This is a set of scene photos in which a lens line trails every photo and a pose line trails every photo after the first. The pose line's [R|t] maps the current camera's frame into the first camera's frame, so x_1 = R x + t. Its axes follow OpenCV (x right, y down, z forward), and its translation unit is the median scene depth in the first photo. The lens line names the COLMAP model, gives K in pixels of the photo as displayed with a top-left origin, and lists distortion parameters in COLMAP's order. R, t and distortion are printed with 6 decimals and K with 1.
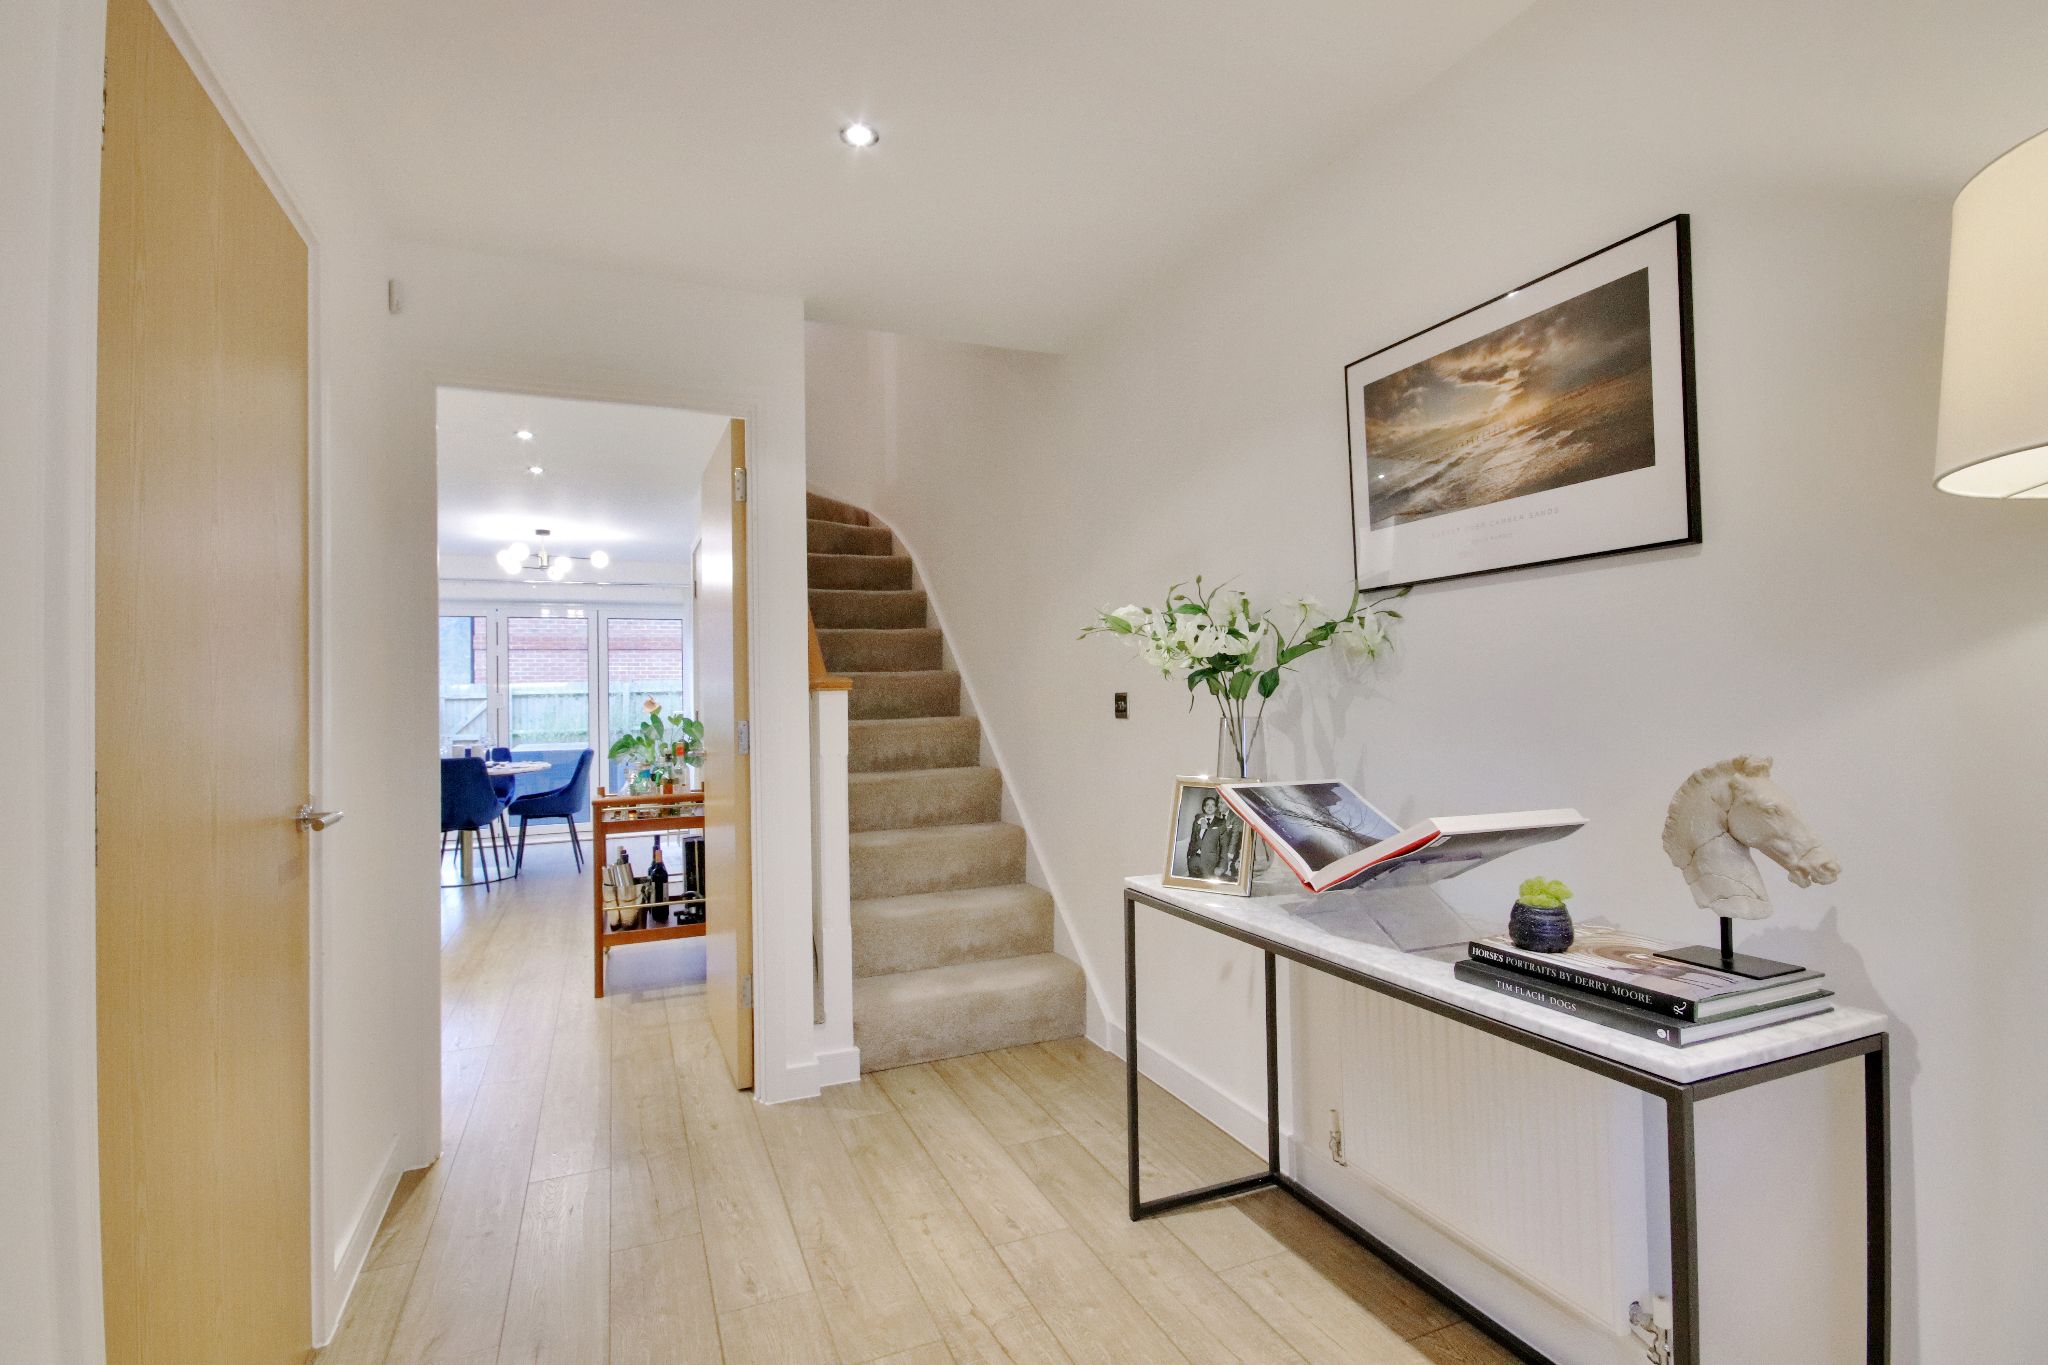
lens RADIAL K [[1092.8, 0, 1024.0], [0, 1092.8, 682.5], [0, 0, 1]] dist [0.004423, 0.000459]
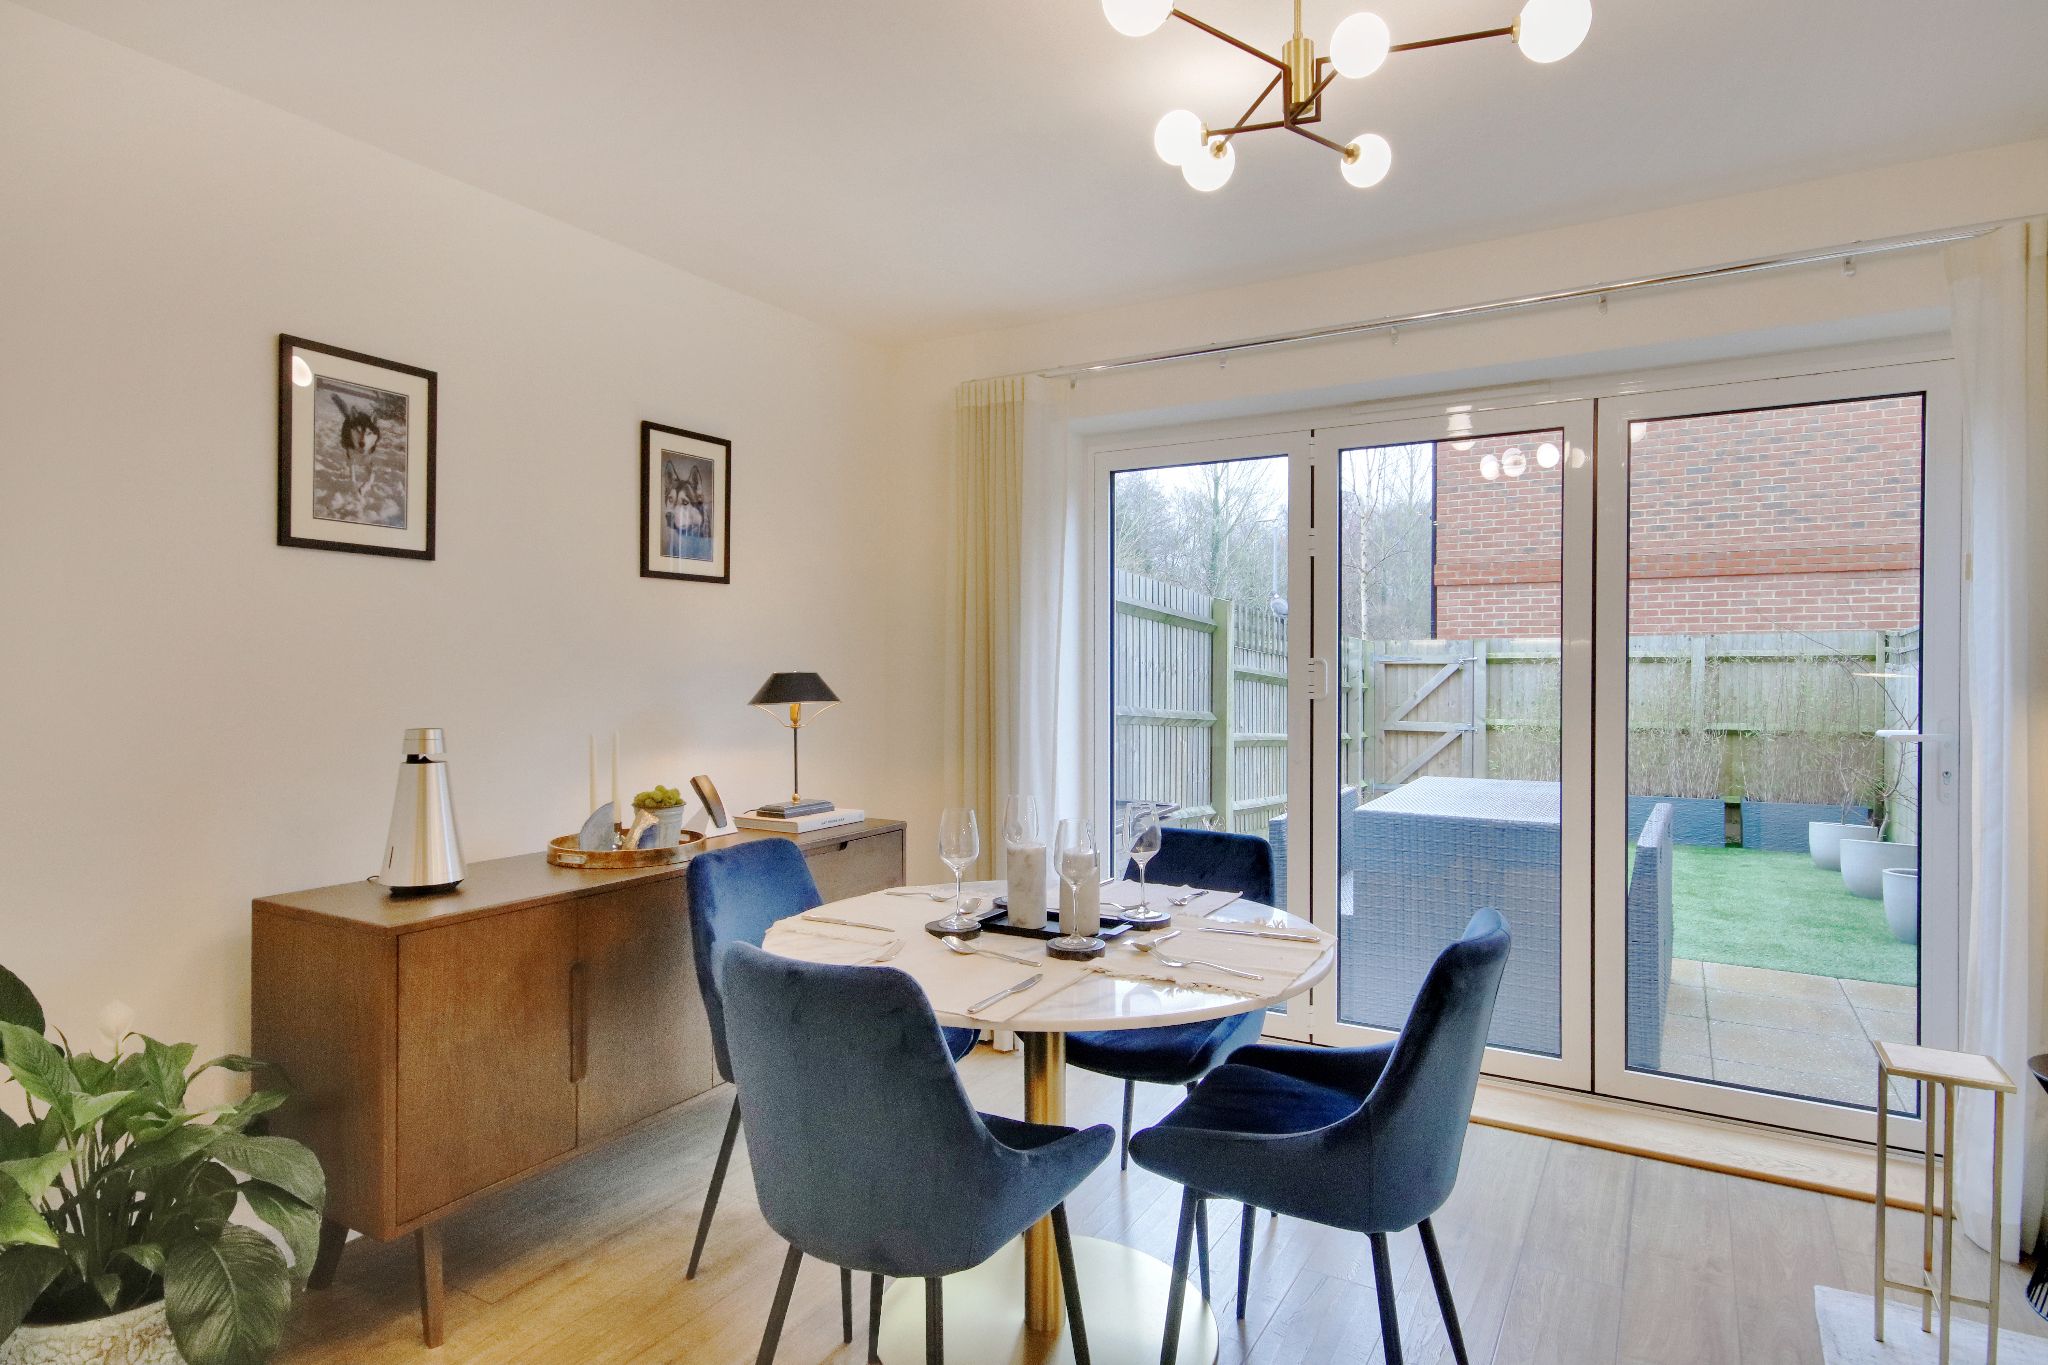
lens RADIAL K [[1098.9, 0, 1024.0], [0, 1098.9, 682.5], [0, 0, 1]] dist [0.001331, 0.000164]
pose [[0.618686, 0.028201, -0.785132, -0.154911], [-0.001944, 0.999407, 0.034366, 0.004145], [0.785636, -0.019736, 0.618374, 0.435155]]
